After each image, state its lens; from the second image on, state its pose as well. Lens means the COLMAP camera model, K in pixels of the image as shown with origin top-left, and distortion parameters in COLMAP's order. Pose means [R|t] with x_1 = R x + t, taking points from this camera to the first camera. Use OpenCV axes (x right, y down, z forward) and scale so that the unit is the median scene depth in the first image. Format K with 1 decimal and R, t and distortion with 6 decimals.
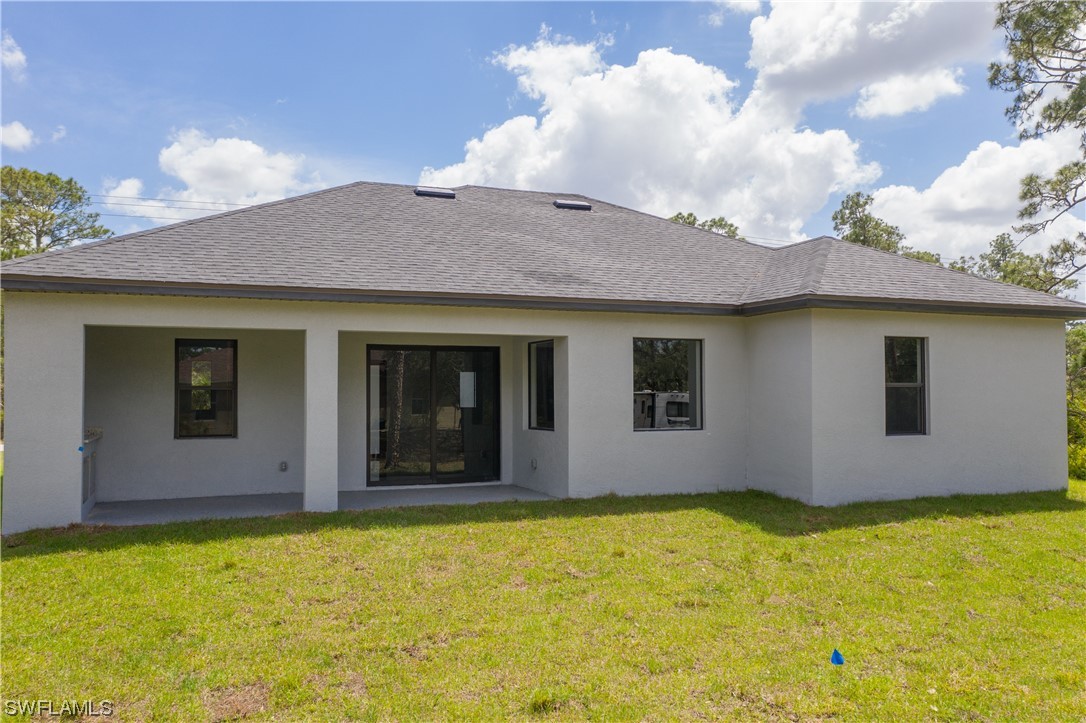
lens RADIAL K [[890.1, 0, 543.0], [0, 890.1, 361.5], [0, 0, 1]] dist [0.000479, 0.004813]
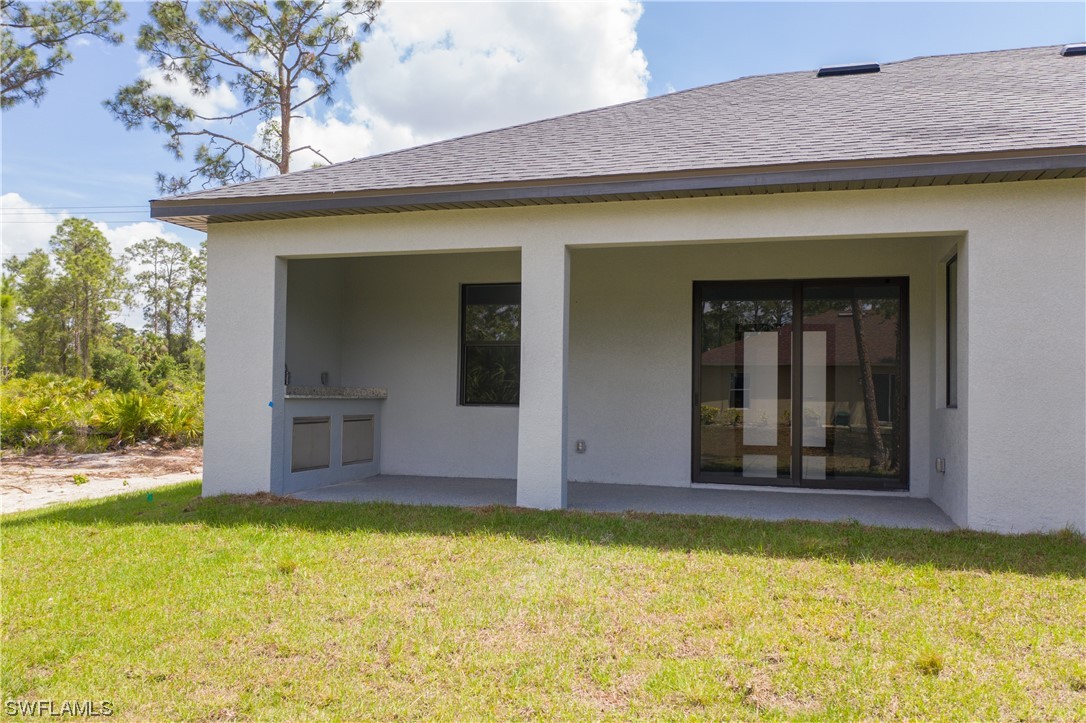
lens RADIAL K [[890.1, 0, 543.0], [0, 890.1, 361.5], [0, 0, 1]] dist [0.000479, 0.004813]
pose [[0.779519, -0.007834, -0.626329, 0.182492], [0.007275, 0.999968, -0.003453, 0.056196], [0.626336, -0.001865, 0.779551, 0.457113]]
